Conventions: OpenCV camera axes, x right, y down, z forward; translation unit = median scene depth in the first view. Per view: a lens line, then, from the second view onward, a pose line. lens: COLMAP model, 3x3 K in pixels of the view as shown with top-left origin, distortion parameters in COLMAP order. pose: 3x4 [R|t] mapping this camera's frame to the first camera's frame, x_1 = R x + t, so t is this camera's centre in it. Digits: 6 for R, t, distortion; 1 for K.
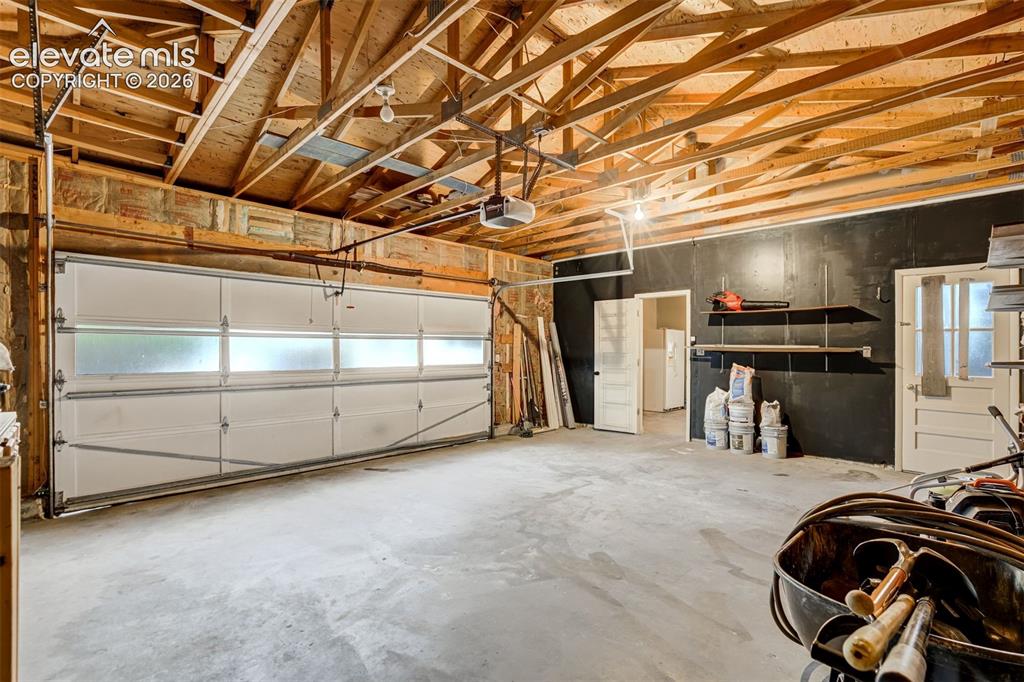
lens RADIAL K [[480.4, 0, 512.0], [0, 480.4, 341.0], [0, 0, 1]] dist [-0.039335, 0.000101]
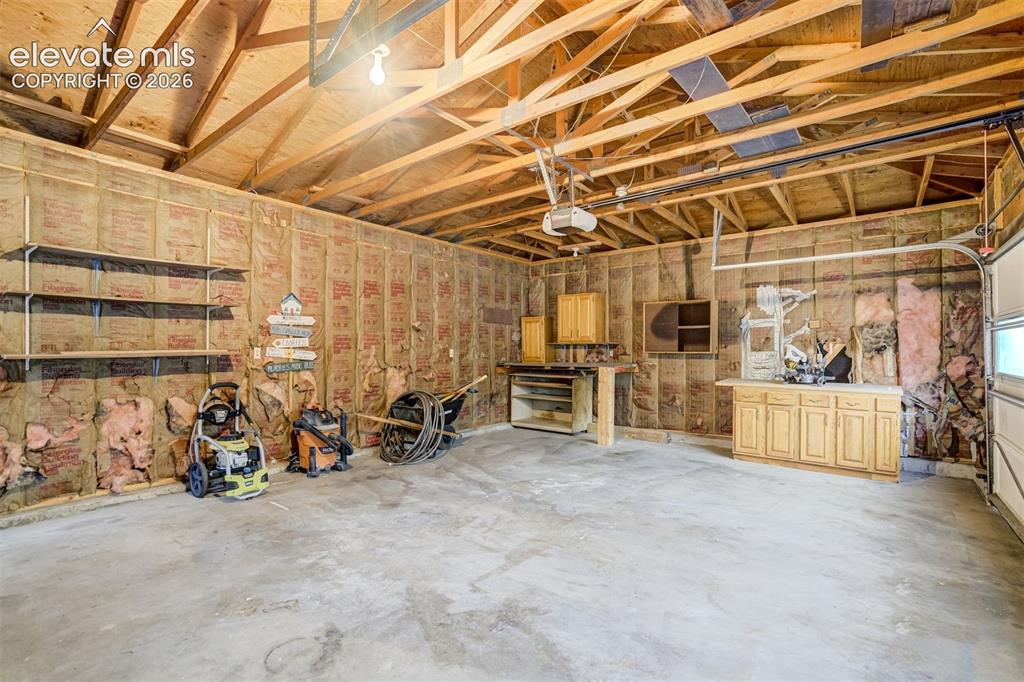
lens RADIAL K [[480.4, 0, 512.0], [0, 480.4, 341.0], [0, 0, 1]] dist [-0.039335, 0.000101]
pose [[-0.992645, -0.005862, -0.120922, 0.214048], [-0.001091, 0.999220, -0.039483, 0.041578], [0.121060, -0.039061, -0.991876, 1.772816]]
